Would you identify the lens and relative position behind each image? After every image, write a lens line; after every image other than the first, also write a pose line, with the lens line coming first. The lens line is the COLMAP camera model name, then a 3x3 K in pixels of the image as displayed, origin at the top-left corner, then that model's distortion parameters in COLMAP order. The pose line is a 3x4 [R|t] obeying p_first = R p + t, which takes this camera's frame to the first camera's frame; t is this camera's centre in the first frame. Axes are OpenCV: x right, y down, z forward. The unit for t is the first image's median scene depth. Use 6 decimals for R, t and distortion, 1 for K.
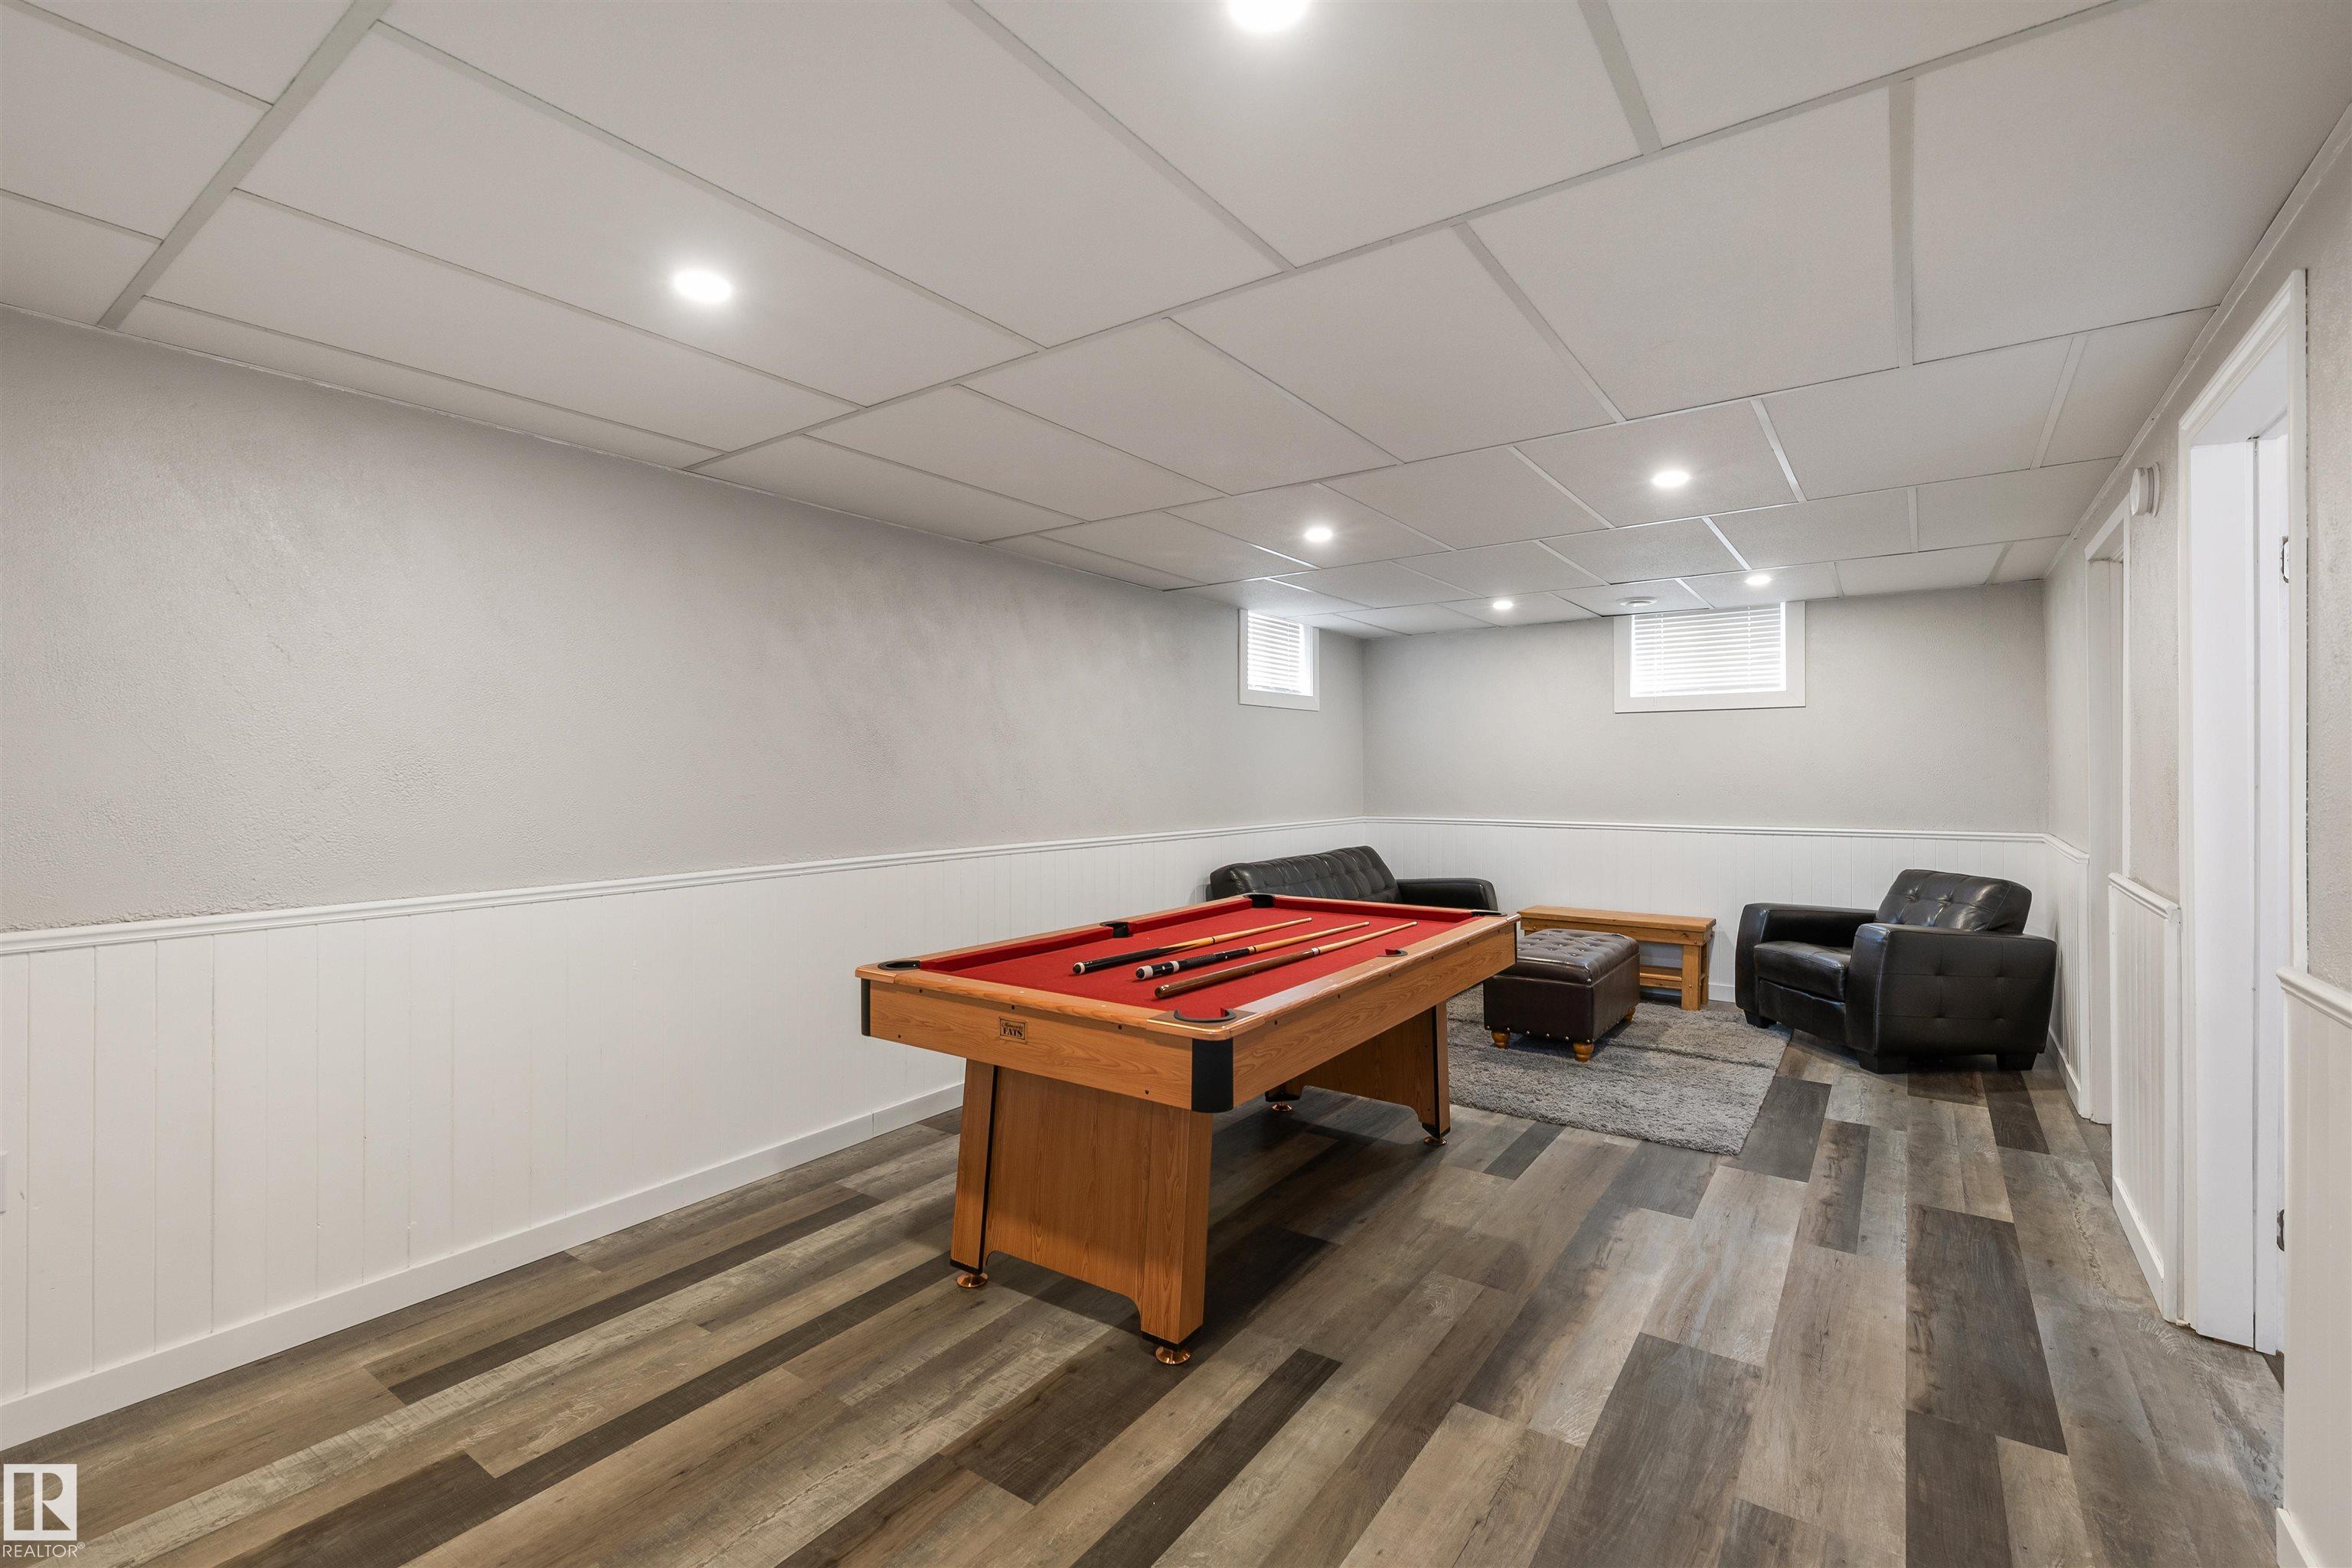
lens RADIAL K [[1029.0, 0, 1183.3], [0, 1029.0, 770.2], [0, 0, 1]] dist [0.000795, 0.000039]
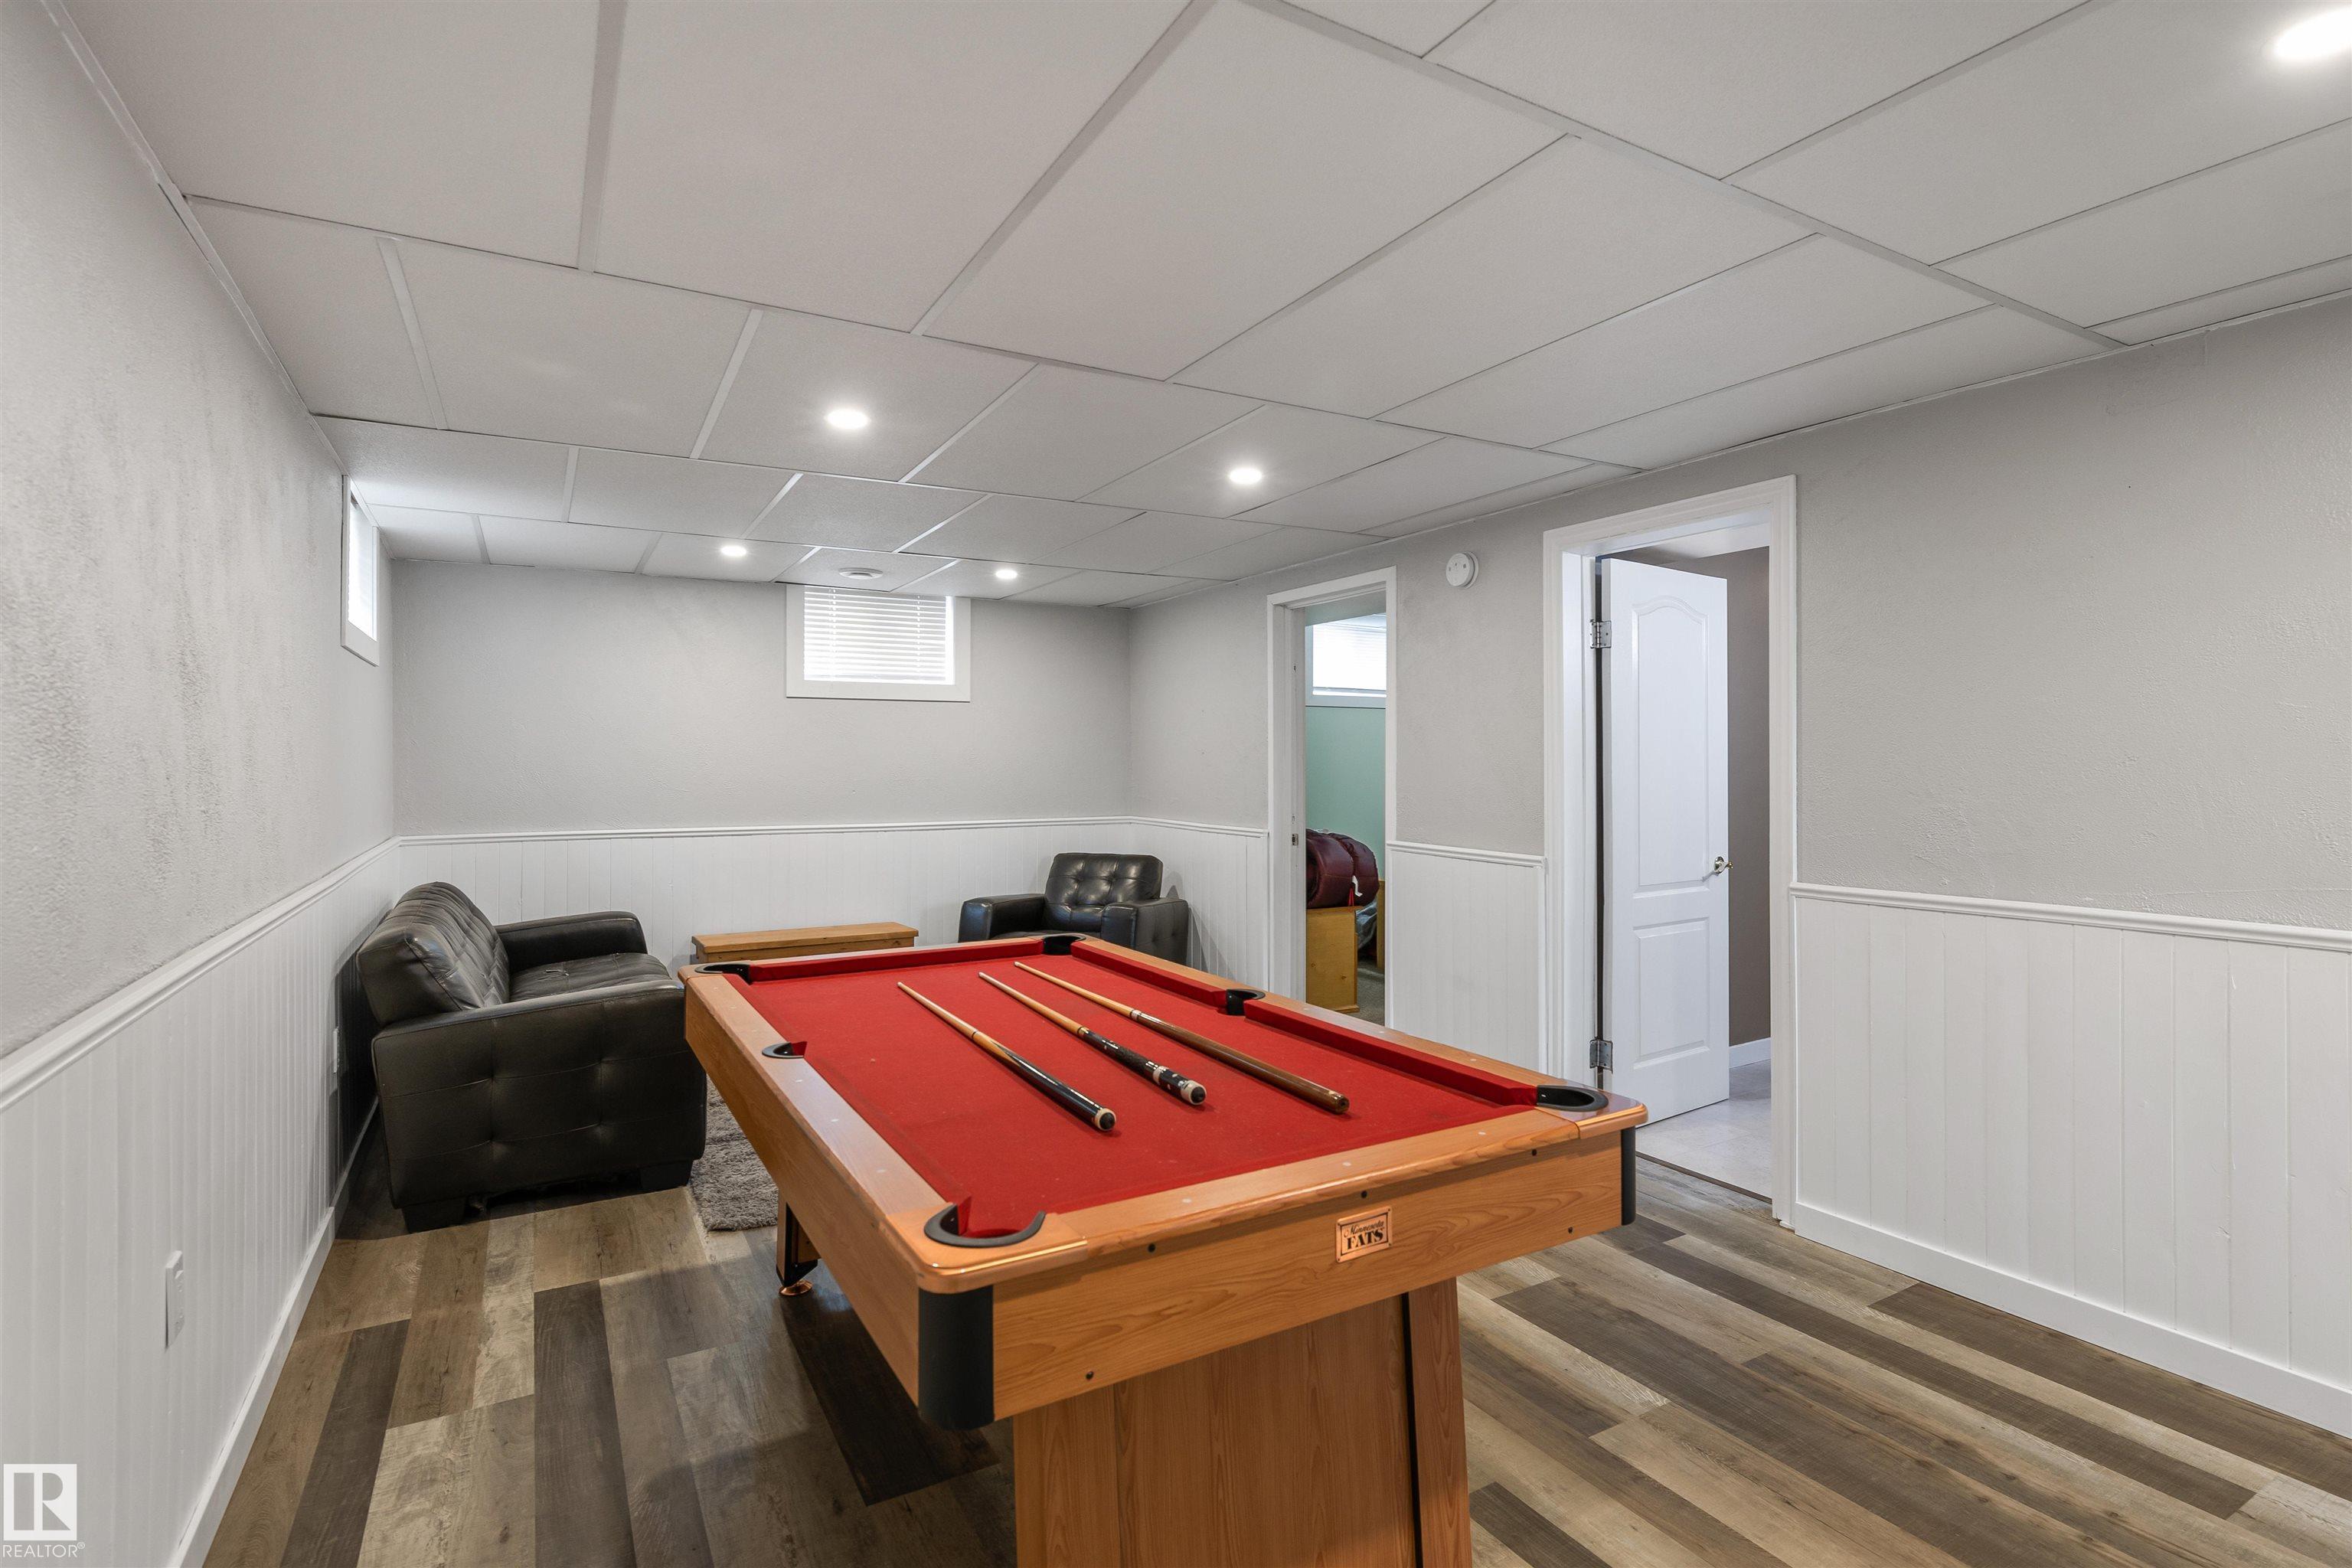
lens RADIAL K [[1116.0, 0, 1173.0], [0, 1116.0, 759.1], [0, 0, 1]] dist [-0.000135, -0.000461]
pose [[0.422242, 0.005560, 0.906466, -0.310553], [-0.002821, 0.999984, -0.004819, -0.000413], [-0.906479, -0.000522, 0.422251, 0.344437]]
